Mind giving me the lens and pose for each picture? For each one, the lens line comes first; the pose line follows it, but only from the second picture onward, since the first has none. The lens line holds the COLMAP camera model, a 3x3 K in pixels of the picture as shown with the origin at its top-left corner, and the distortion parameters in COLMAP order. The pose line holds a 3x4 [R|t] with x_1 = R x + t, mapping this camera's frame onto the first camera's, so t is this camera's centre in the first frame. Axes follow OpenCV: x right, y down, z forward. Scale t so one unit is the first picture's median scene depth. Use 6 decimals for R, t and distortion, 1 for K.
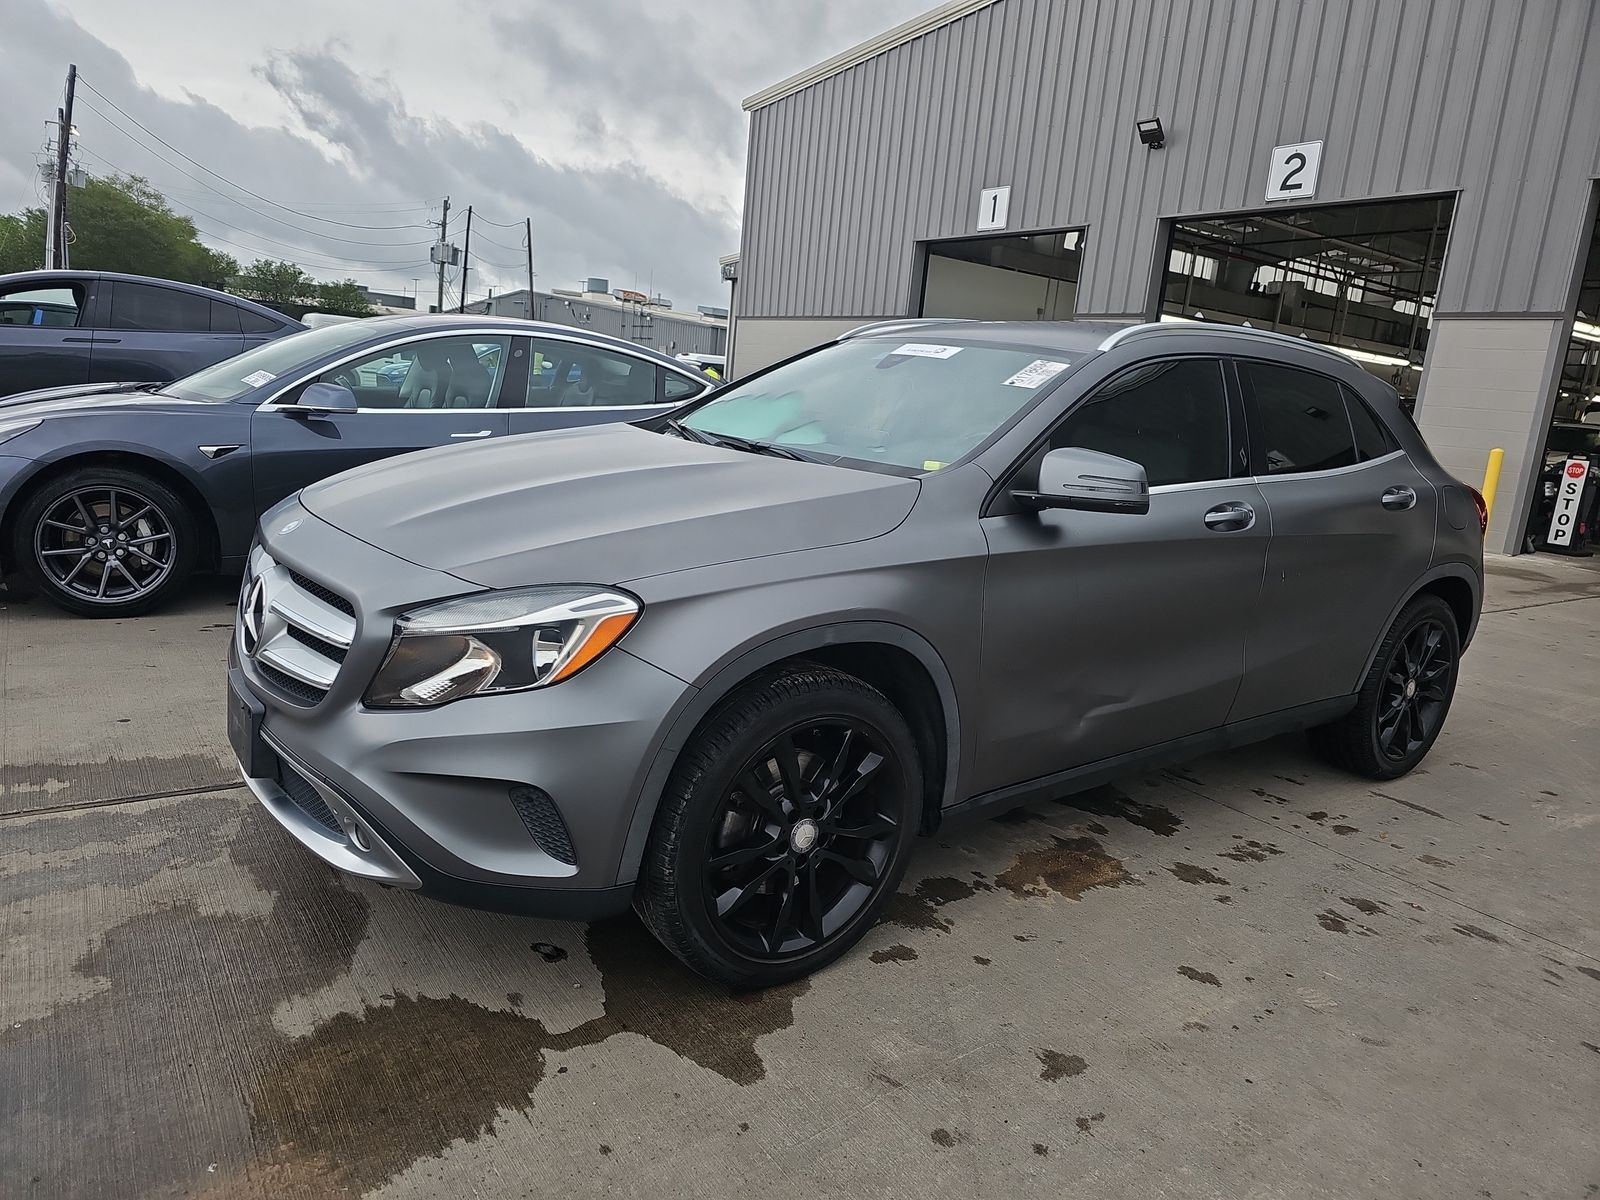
lens RADIAL K [[1097.7, 0, 800.0], [0, 1097.7, 600.0], [0, 0, 1]] dist [0.007285, 0.002465]
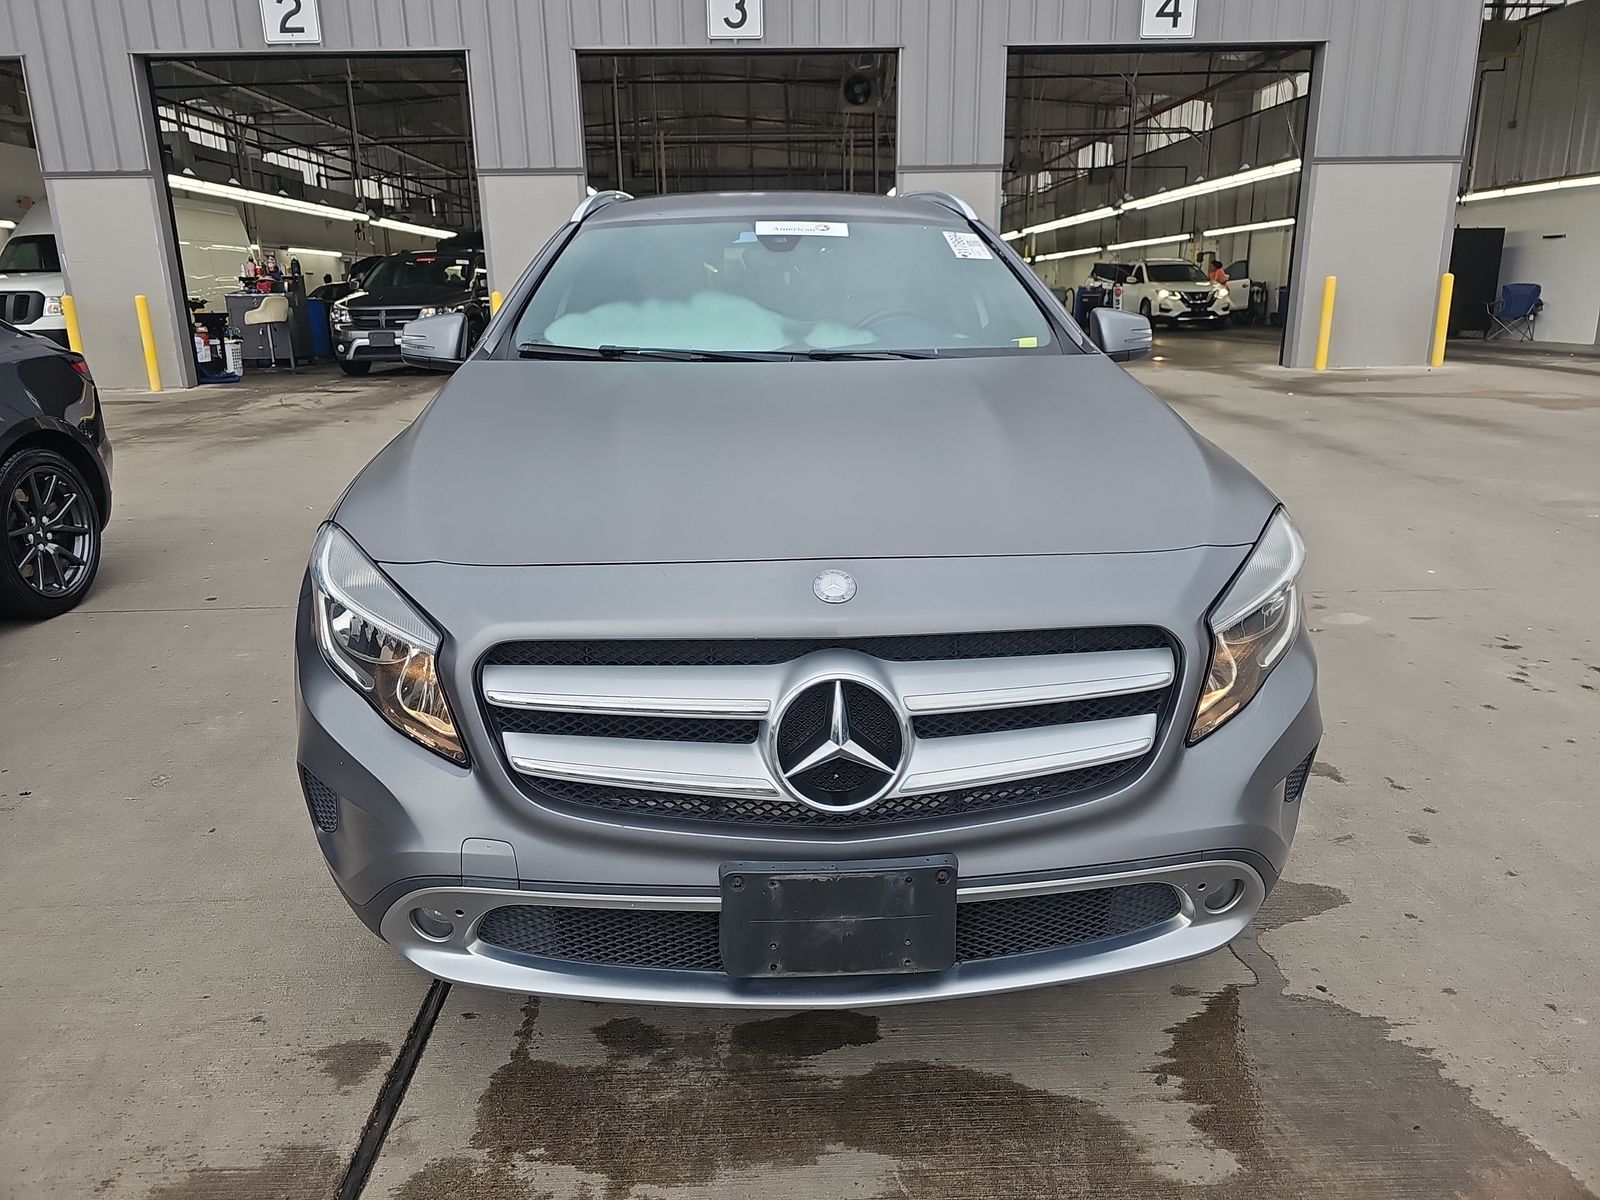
lens RADIAL K [[1068.9, 0, 800.0], [0, 1068.9, 600.0], [0, 0, 1]] dist [0.007291, -0.005902]
pose [[0.529497, -0.329666, 0.781635, -0.687759], [0.224523, 0.943004, 0.245628, -0.154784], [-0.818060, 0.045436, 0.573336, 0.504116]]
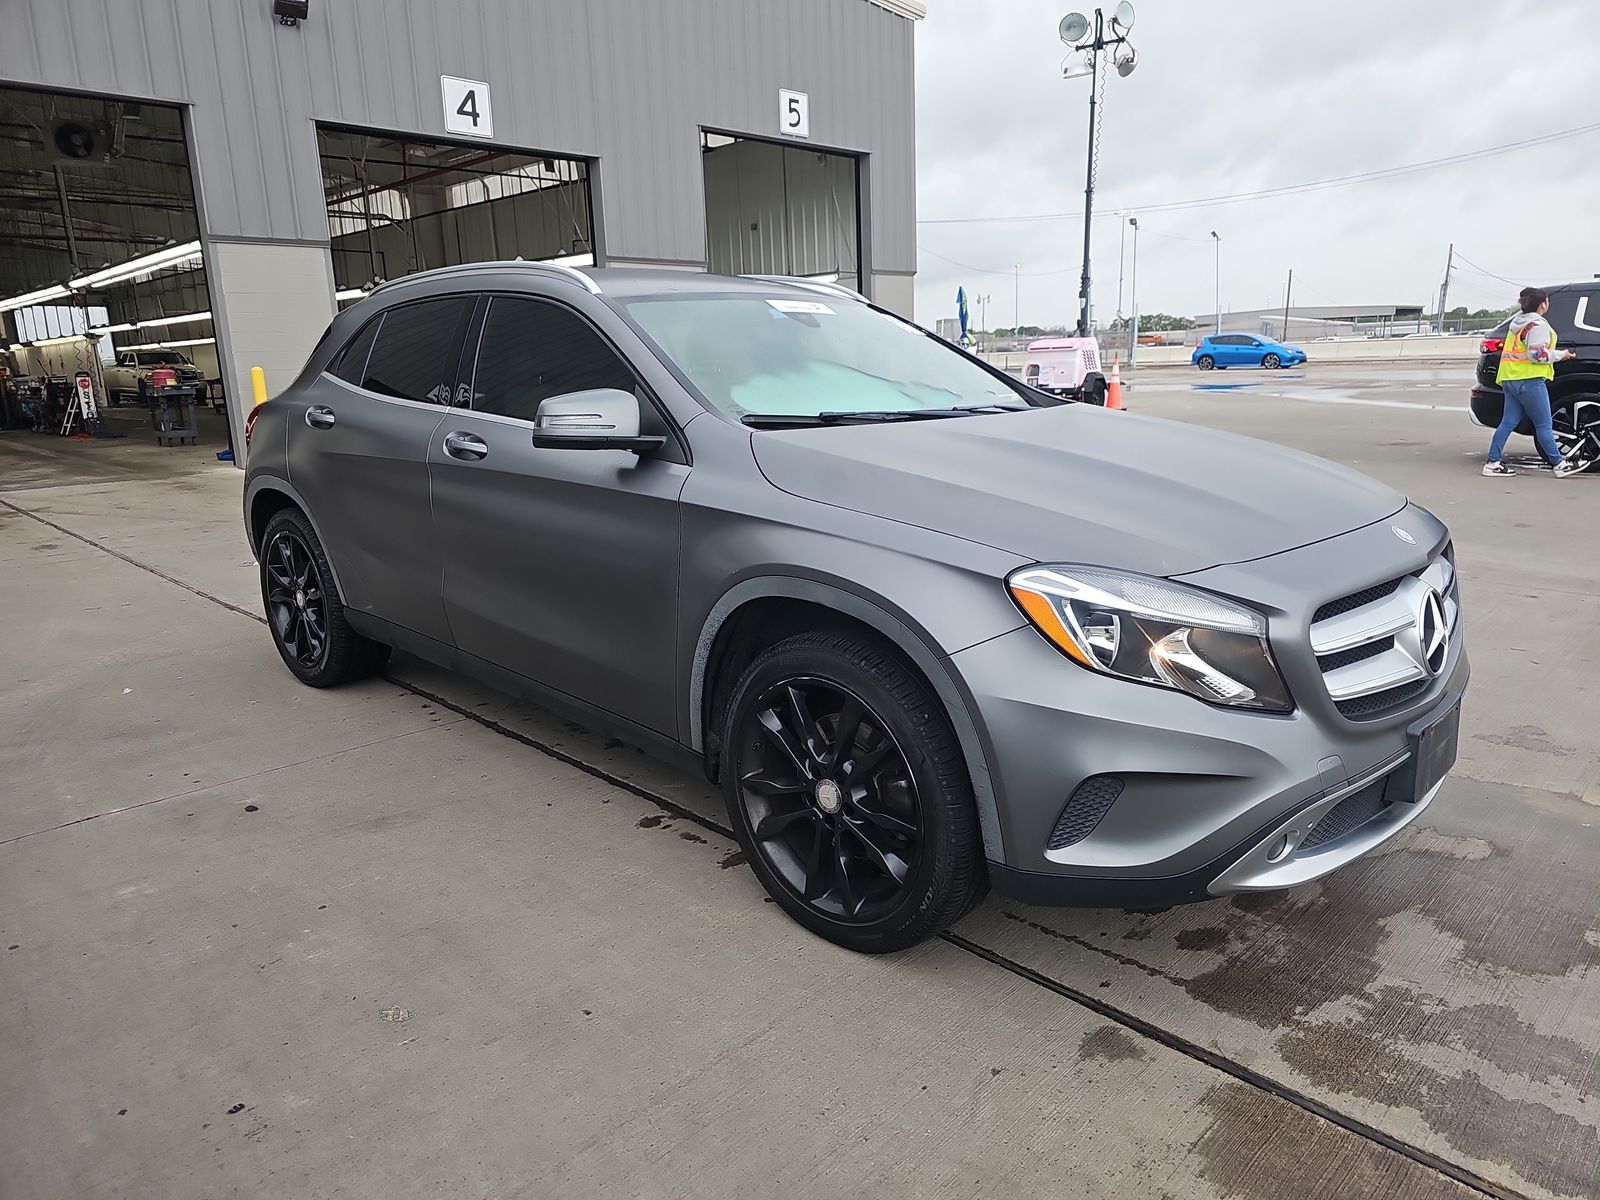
lens RADIAL K [[1053.7, 0, 841.3], [0, 1053.7, 622.0], [0, 0, 1]] dist [0.011991, -0.001598]
pose [[-0.212386, -0.321157, 0.922903, -0.899926], [0.194259, 0.911724, 0.361971, -0.312619], [-0.957682, 0.256160, -0.131250, 1.184400]]
